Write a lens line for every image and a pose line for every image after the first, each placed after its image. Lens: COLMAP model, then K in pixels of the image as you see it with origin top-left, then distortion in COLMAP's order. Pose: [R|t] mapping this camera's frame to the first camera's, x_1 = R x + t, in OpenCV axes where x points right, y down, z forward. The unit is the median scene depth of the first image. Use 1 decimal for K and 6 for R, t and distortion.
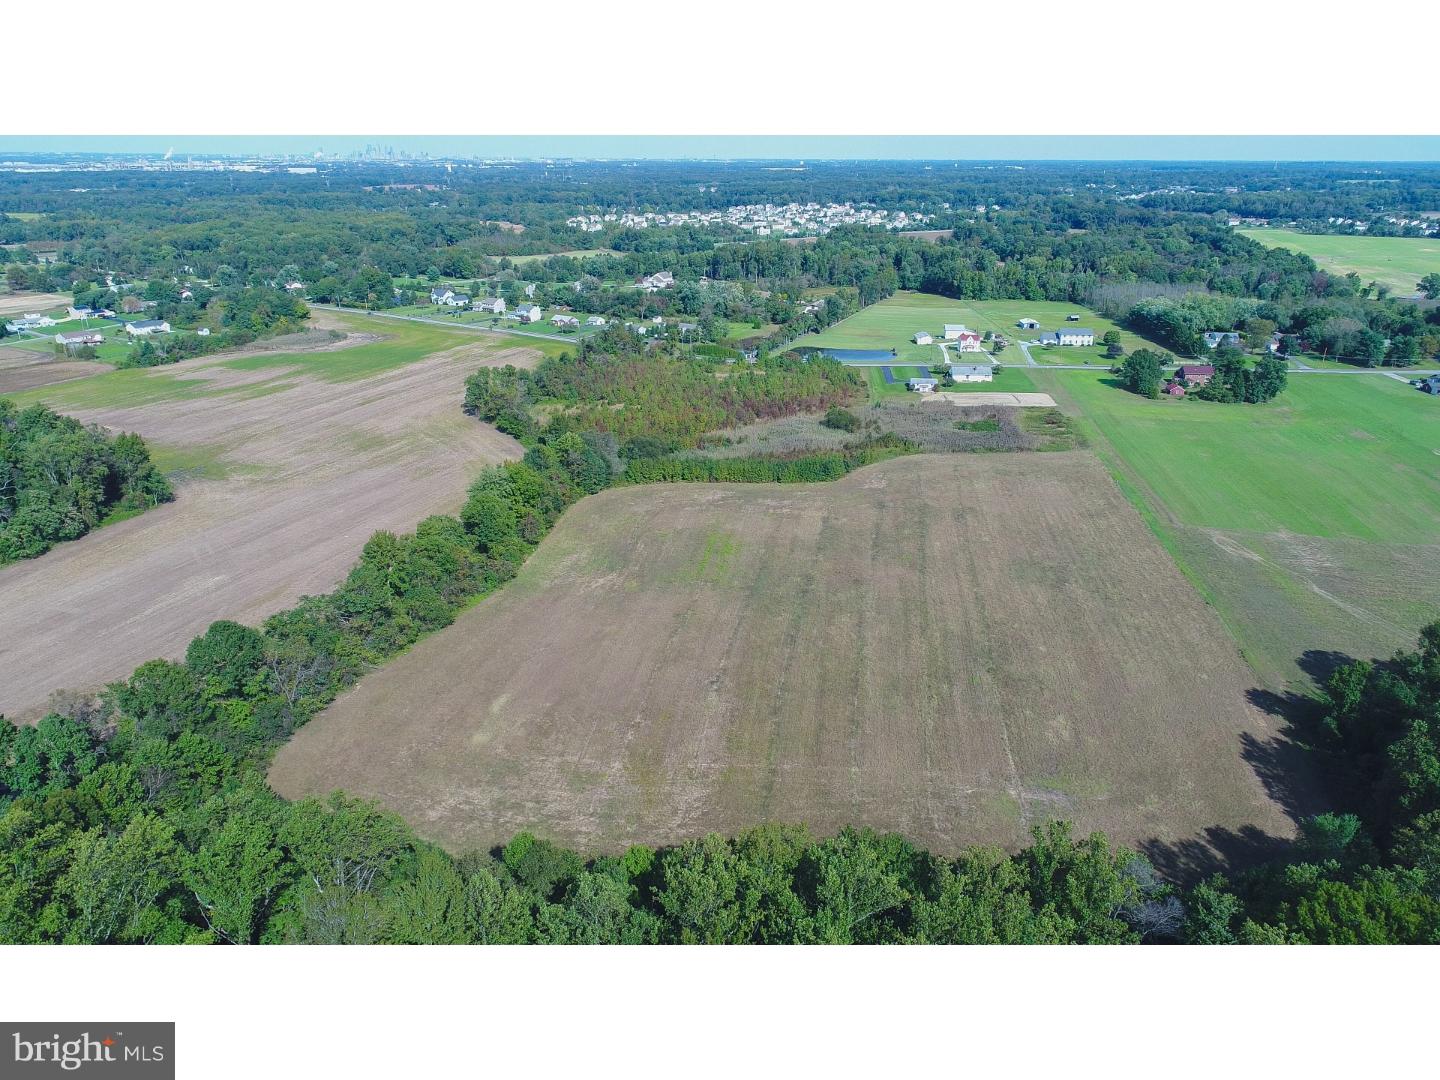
lens RADIAL K [[1011.4, 0, 719.0], [0, 1011.4, 534.7], [0, 0, 1]] dist [-0.001930, 0.003742]
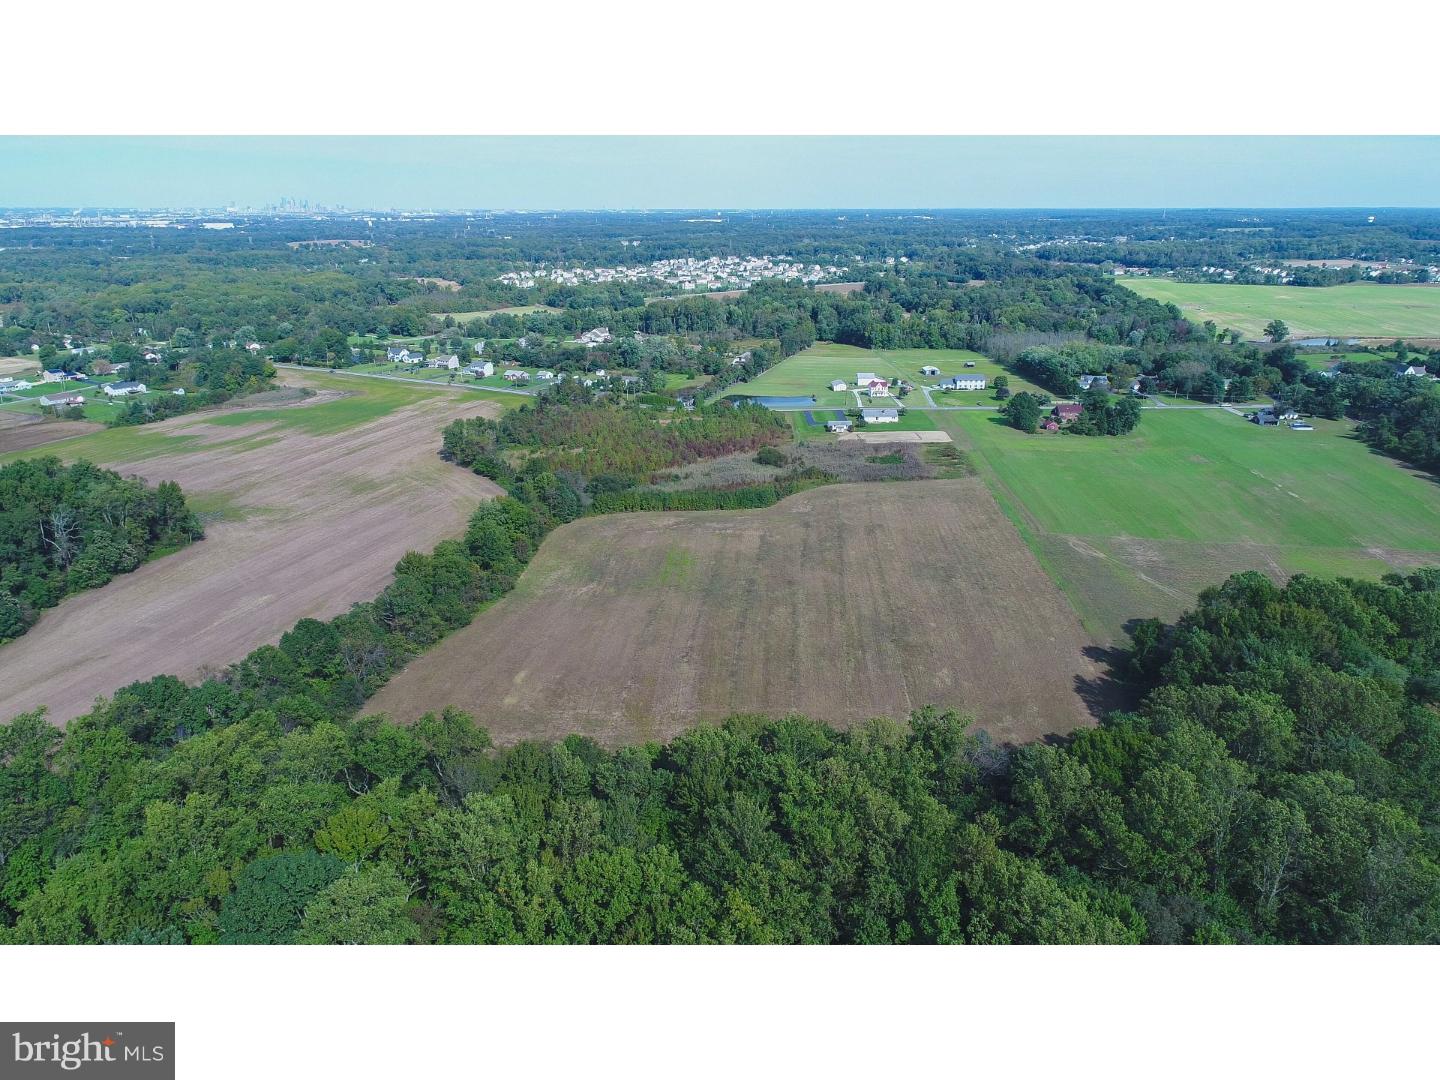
lens RADIAL K [[1011.4, 0, 719.0], [0, 1011.4, 534.7], [0, 0, 1]] dist [-0.001930, 0.003742]
pose [[0.997002, -0.029221, 0.071644, -0.019178], [0.032348, 0.998556, -0.042882, 0.018276], [-0.070287, 0.045071, 0.996508, -0.119741]]
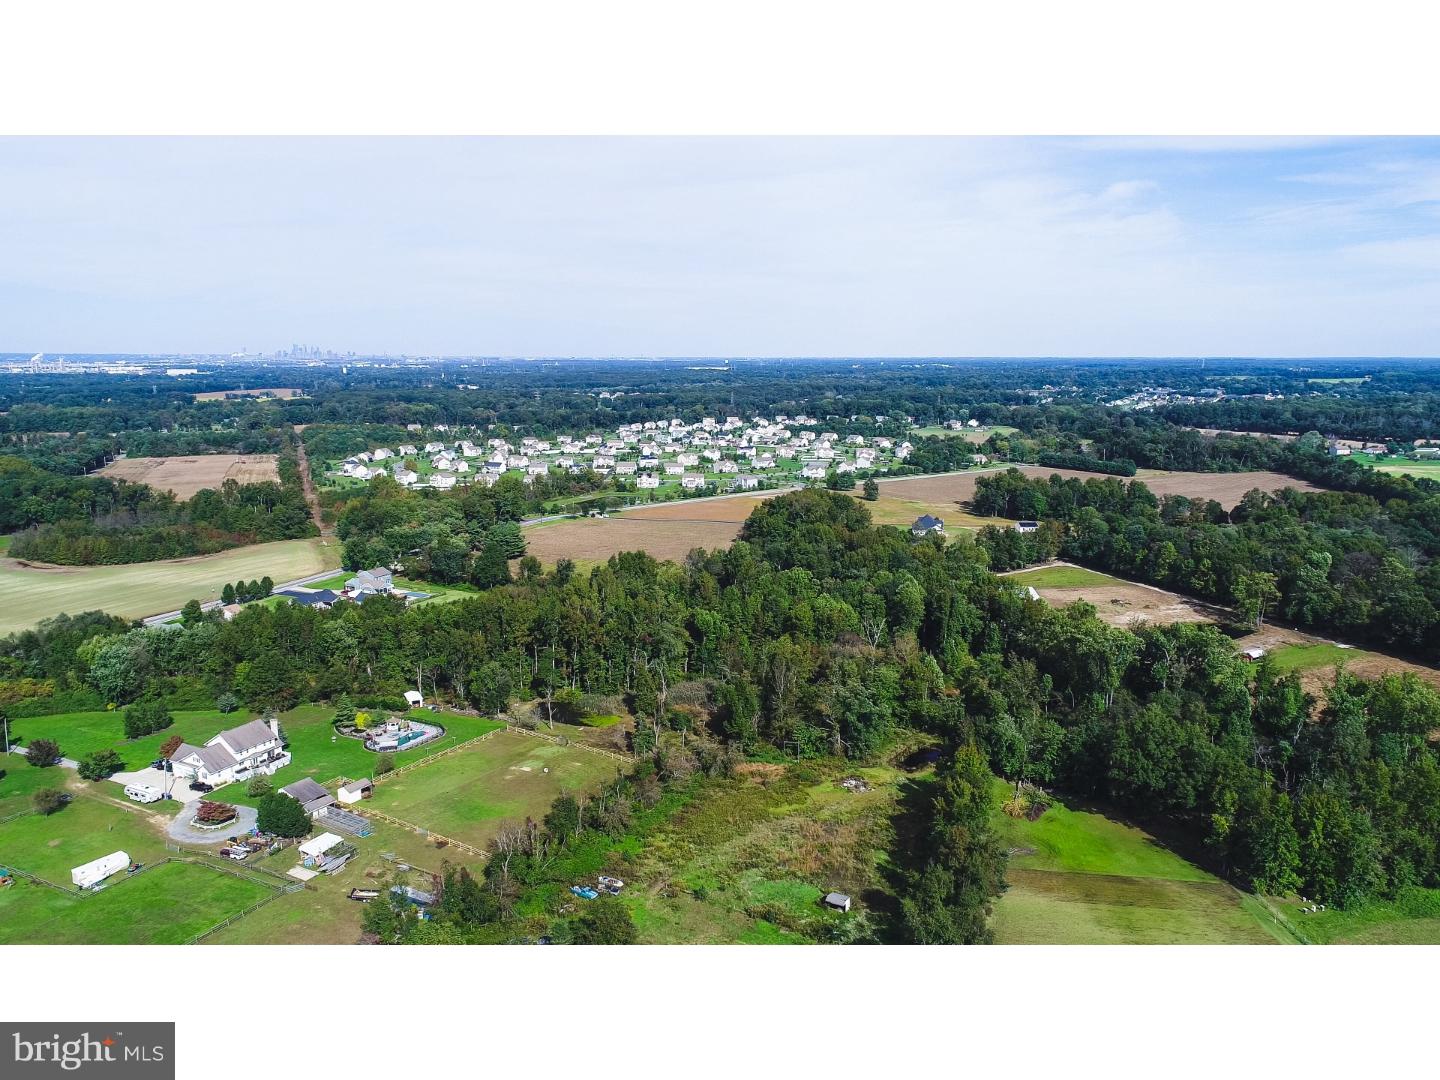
lens RADIAL K [[1006.2, 0, 714.3], [0, 1006.2, 533.4], [0, 0, 1]] dist [0.004985, 0.003198]
pose [[0.998008, -0.013795, 0.061562, 0.114325], [0.024746, 0.983199, -0.180854, -0.395492], [-0.058033, 0.182018, 0.981581, 1.023483]]
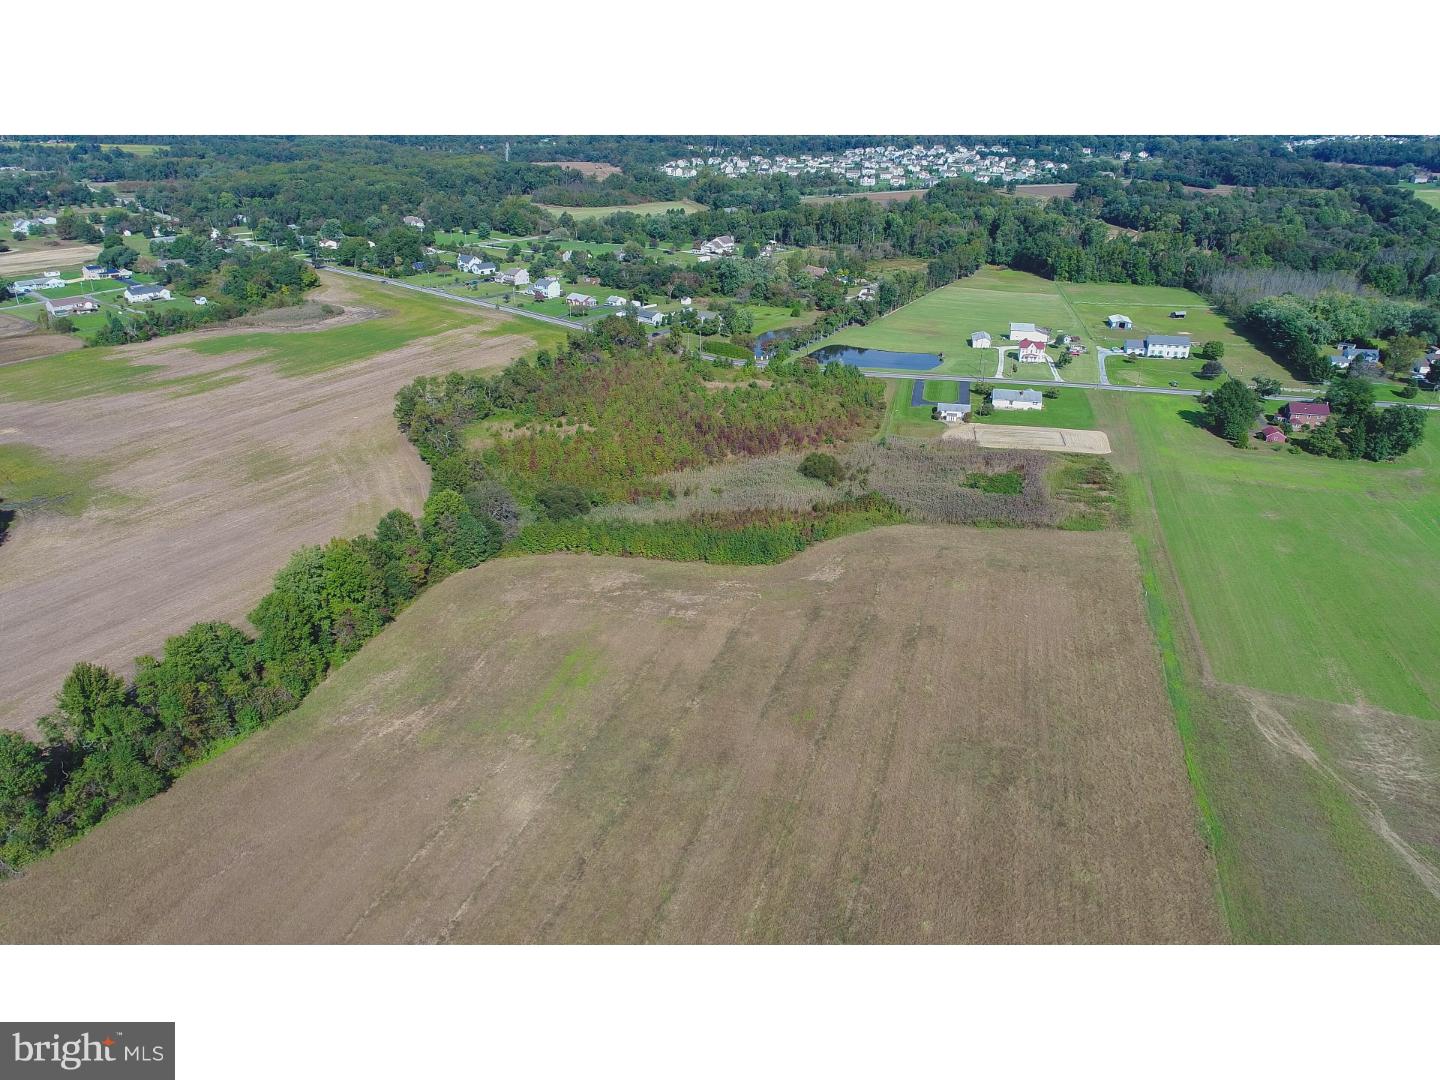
lens RADIAL K [[1011.4, 0, 719.0], [0, 1011.4, 534.7], [0, 0, 1]] dist [-0.001930, 0.003742]
pose [[0.990627, 0.061570, -0.121935, 0.103575], [-0.054038, 0.996476, 0.064144, -0.078520], [0.125455, -0.056954, 0.990463, 0.133162]]
